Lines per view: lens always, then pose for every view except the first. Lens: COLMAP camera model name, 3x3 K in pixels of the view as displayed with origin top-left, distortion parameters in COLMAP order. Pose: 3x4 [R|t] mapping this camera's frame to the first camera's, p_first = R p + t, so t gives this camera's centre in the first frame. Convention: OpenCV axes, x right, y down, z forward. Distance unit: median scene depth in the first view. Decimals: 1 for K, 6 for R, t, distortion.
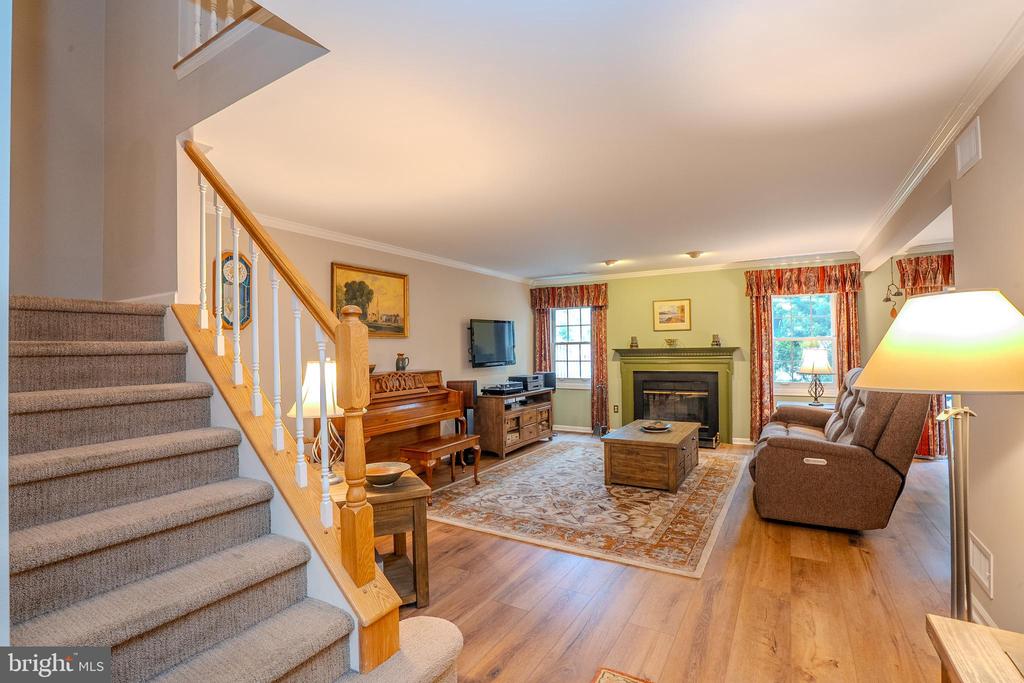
lens RADIAL K [[470.5, 0, 510.4], [0, 470.5, 343.9], [0, 0, 1]] dist [-0.078753, 0.041825]
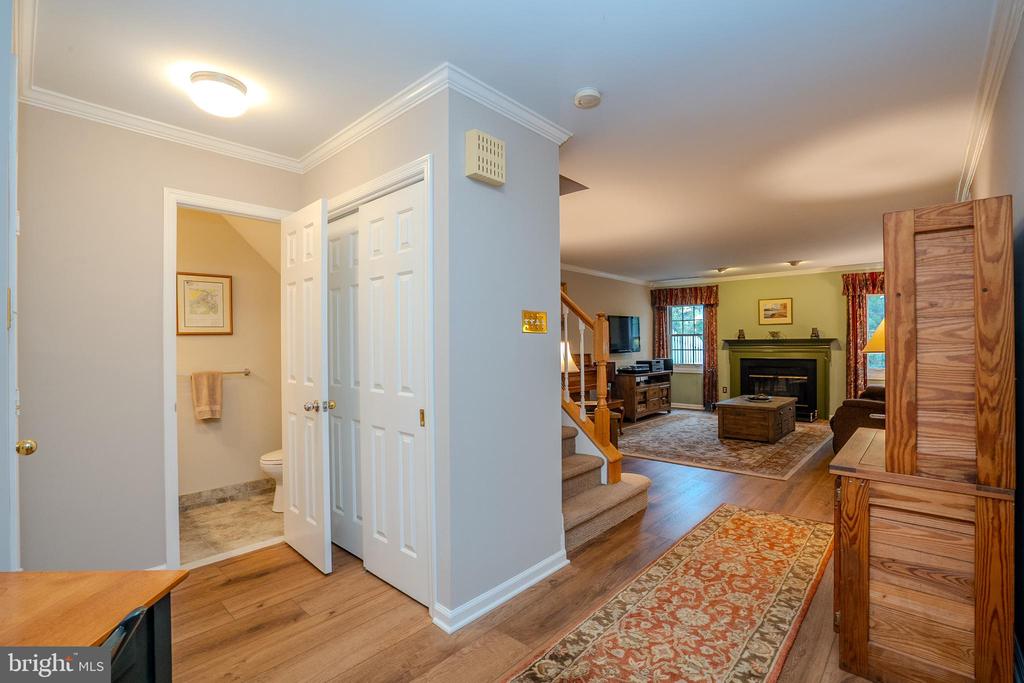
lens RADIAL K [[469.9, 0, 511.0], [0, 469.9, 342.6], [0, 0, 1]] dist [-0.064869, 0.025450]
pose [[0.979995, 0.006488, -0.198916, -0.099840], [-0.004550, 0.999938, 0.010197, 0.011128], [0.198970, -0.009088, 0.979963, -0.357454]]
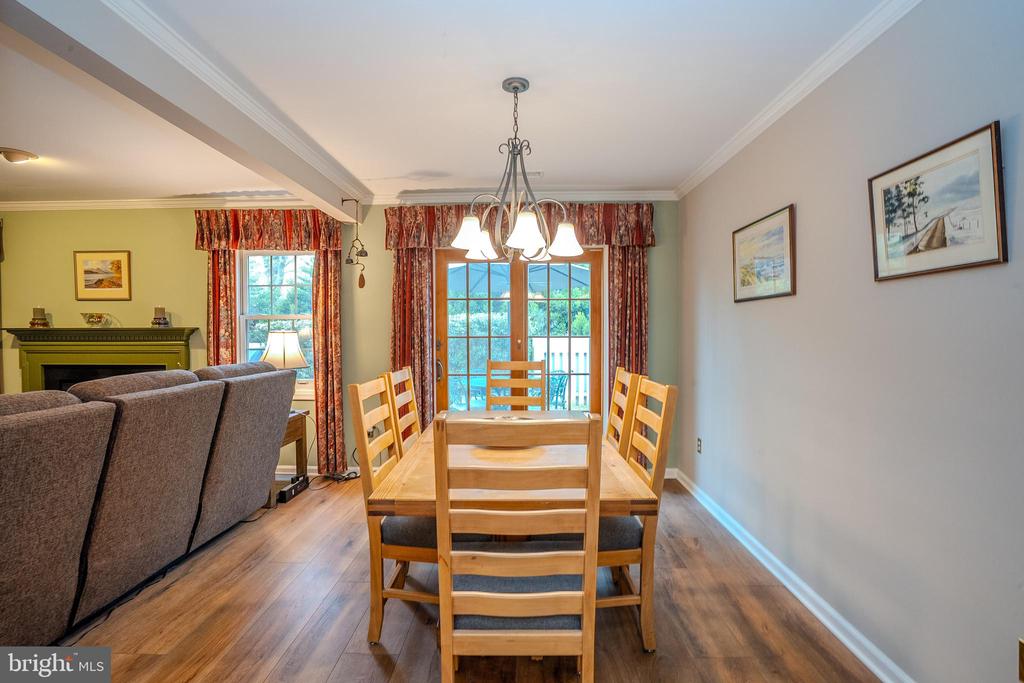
lens RADIAL K [[469.9, 0, 511.0], [0, 469.9, 342.6], [0, 0, 1]] dist [-0.064869, 0.025450]
pose [[0.866658, 0.001215, 0.498901, 0.644119], [-0.017274, 0.999471, 0.027572, 0.002967], [-0.498603, -0.032514, 0.866220, 0.243383]]
